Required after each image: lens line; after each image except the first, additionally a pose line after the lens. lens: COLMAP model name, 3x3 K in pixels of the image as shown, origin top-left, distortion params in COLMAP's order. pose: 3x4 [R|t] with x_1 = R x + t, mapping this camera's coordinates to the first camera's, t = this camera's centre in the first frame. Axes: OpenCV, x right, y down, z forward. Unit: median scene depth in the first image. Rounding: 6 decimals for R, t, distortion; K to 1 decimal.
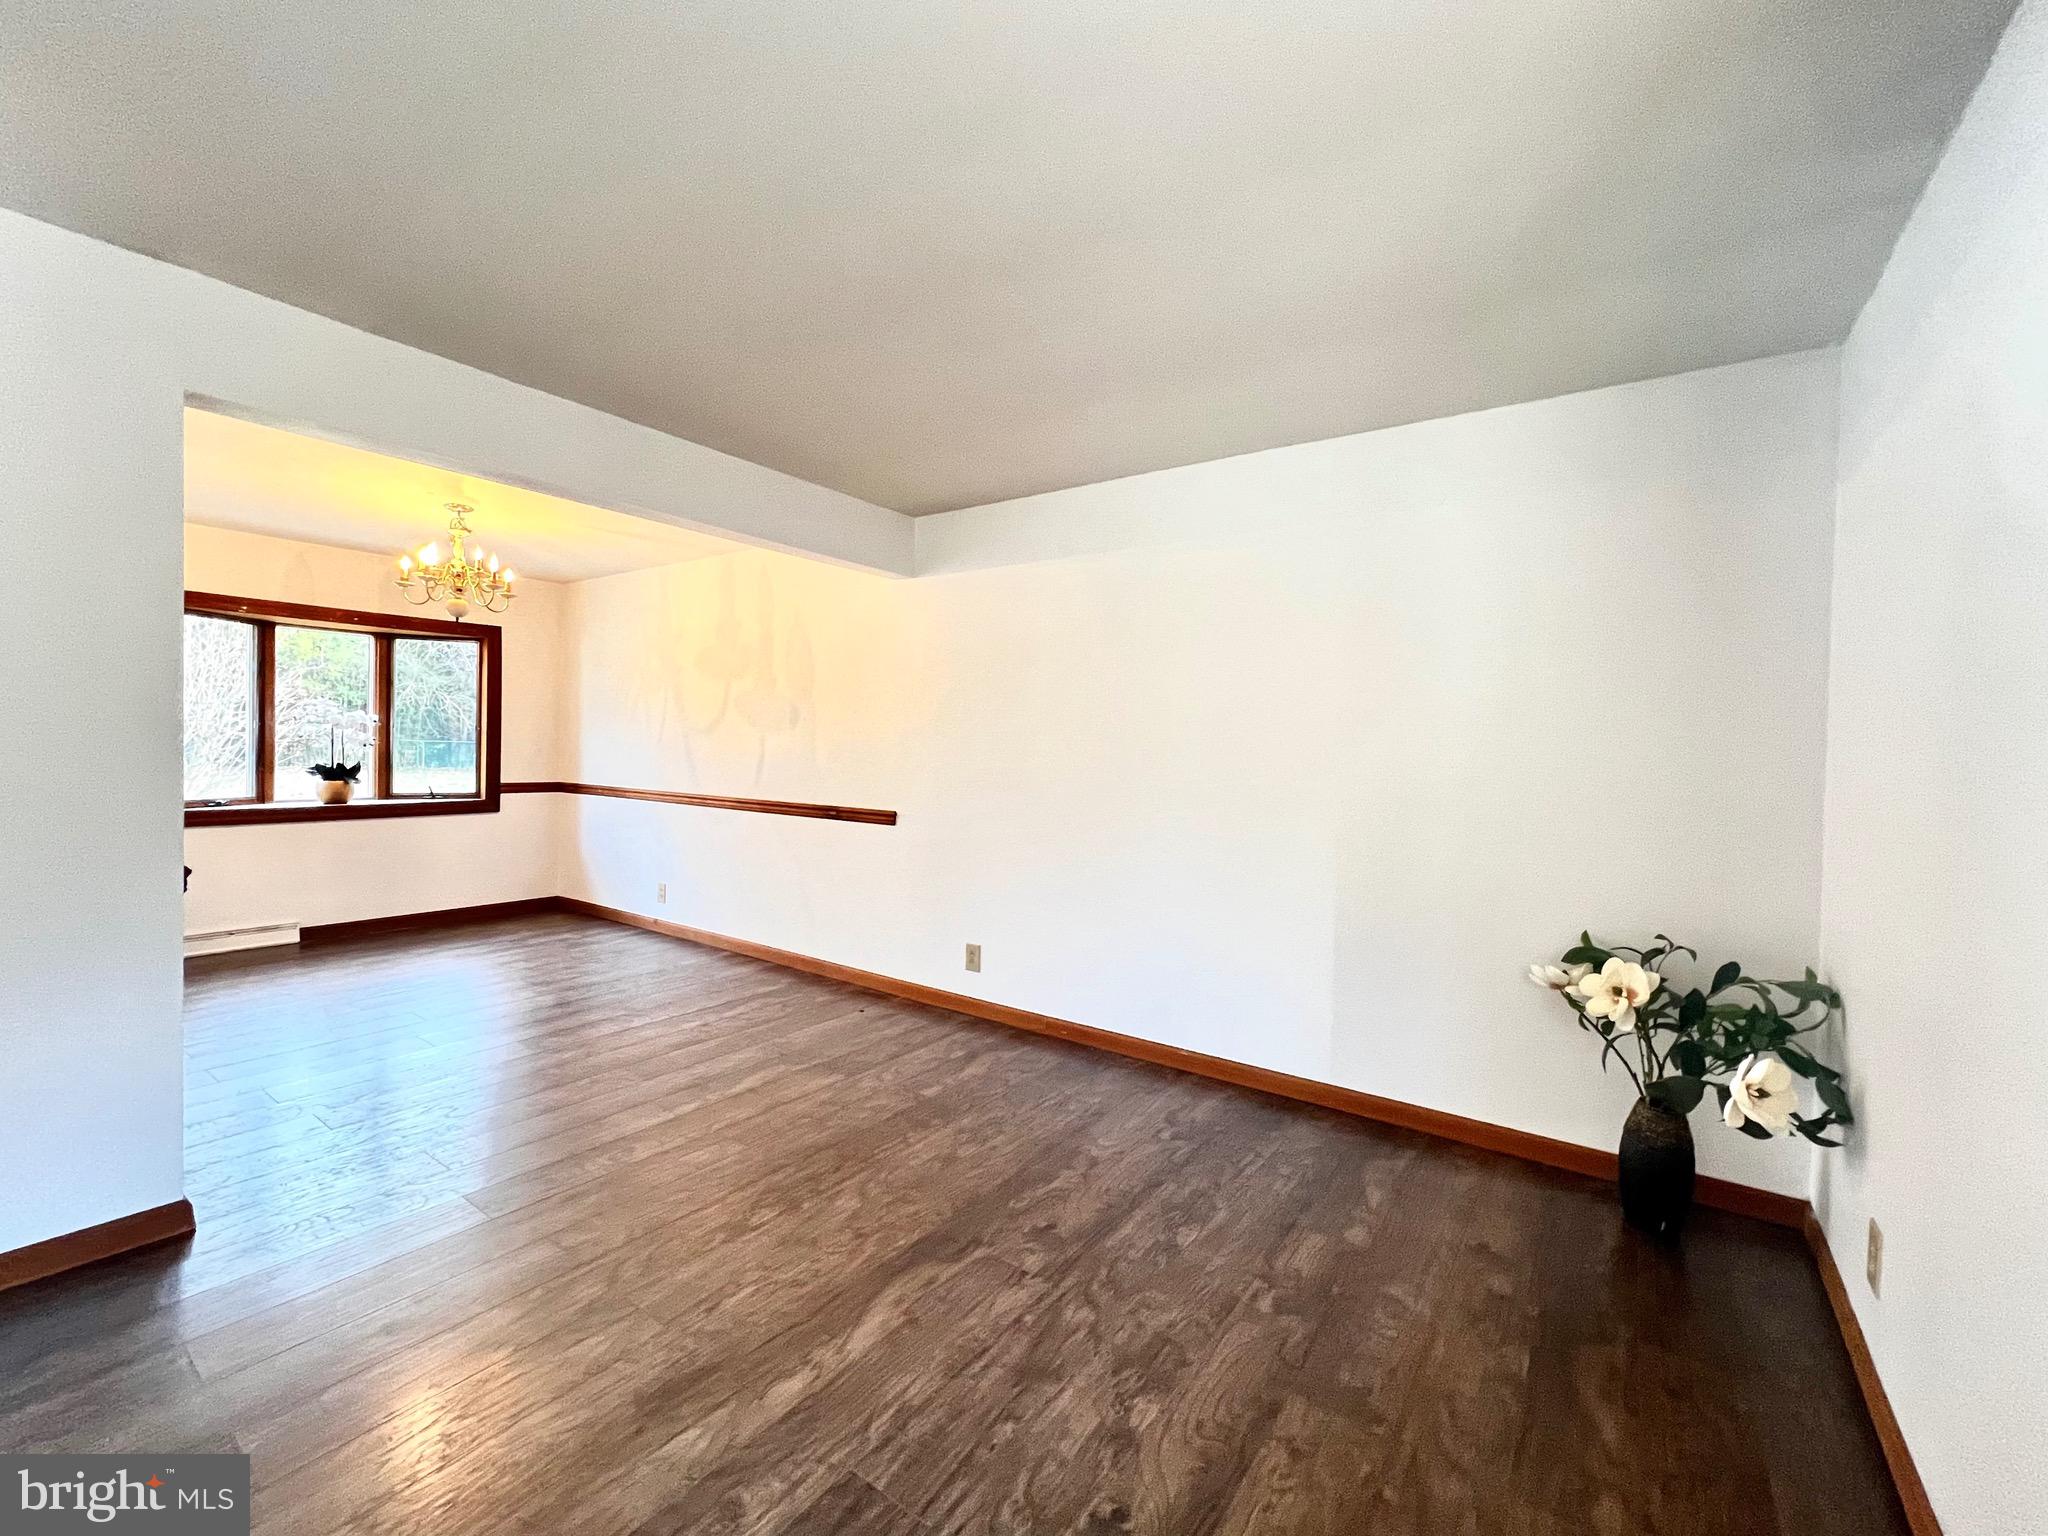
lens RADIAL K [[846.8, 0, 1023.3], [0, 846.8, 822.5], [0, 0, 1]] dist [-0.016412, -0.000028]
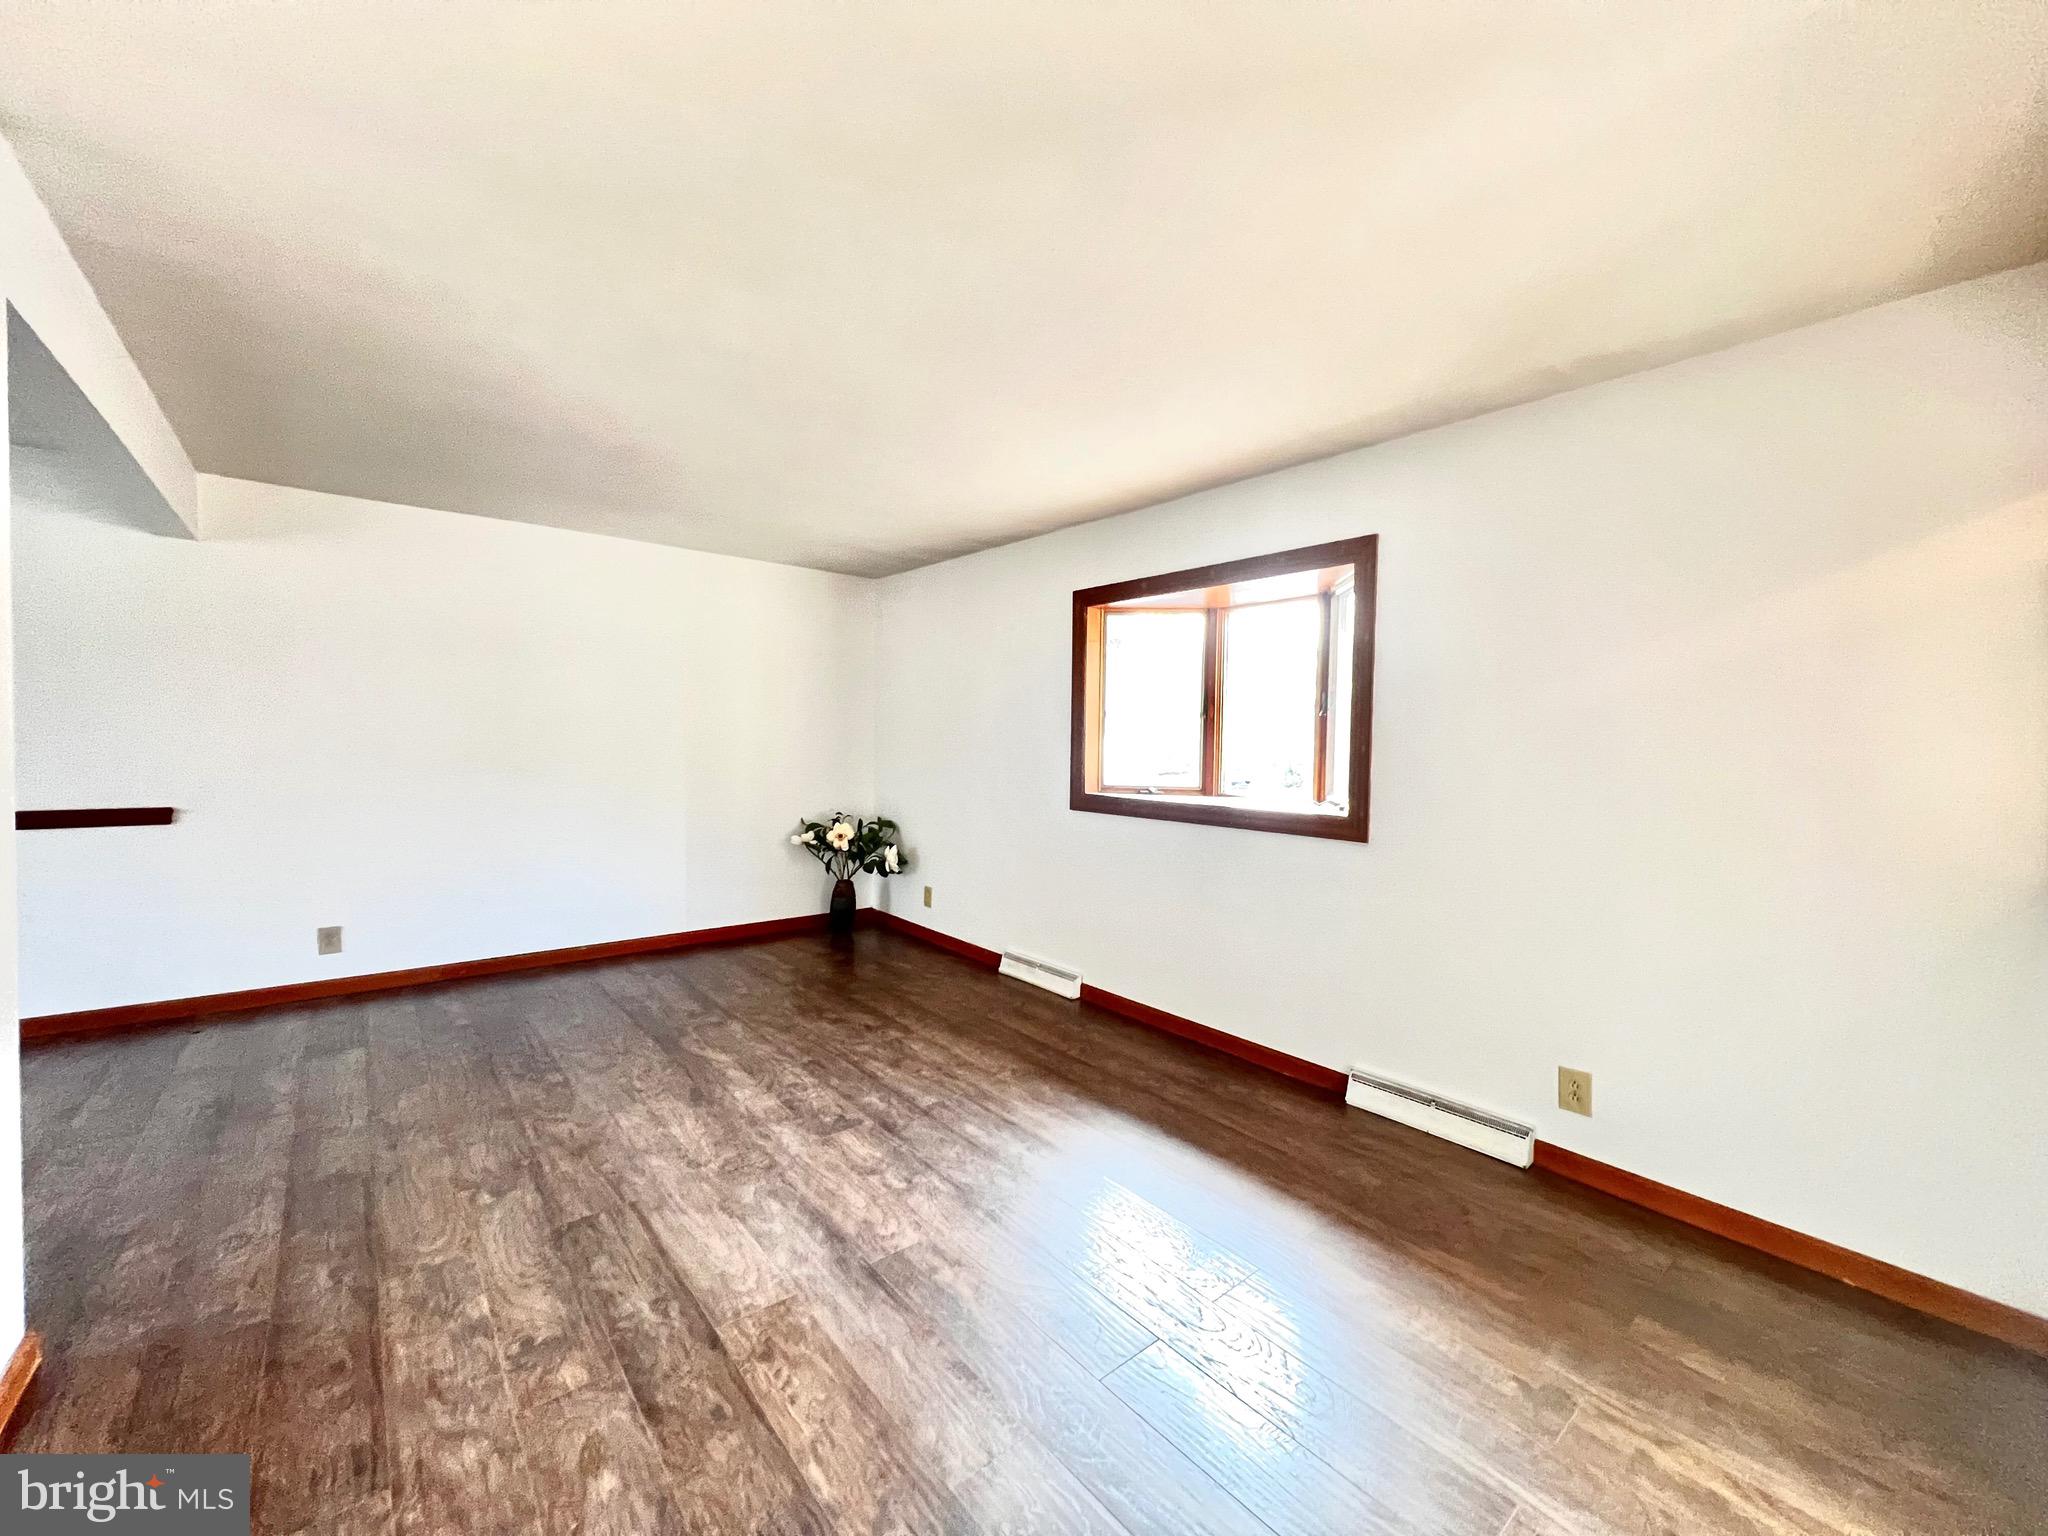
lens RADIAL K [[813.6, 0, 1024.0], [0, 813.6, 768.0], [0, 0, 1]] dist [0.000800, 0.000136]
pose [[0.249094, -0.049296, 0.967224, -1.136984], [0.068228, 0.997116, 0.033248, -0.033569], [-0.966073, 0.057709, 0.251739, -0.106962]]
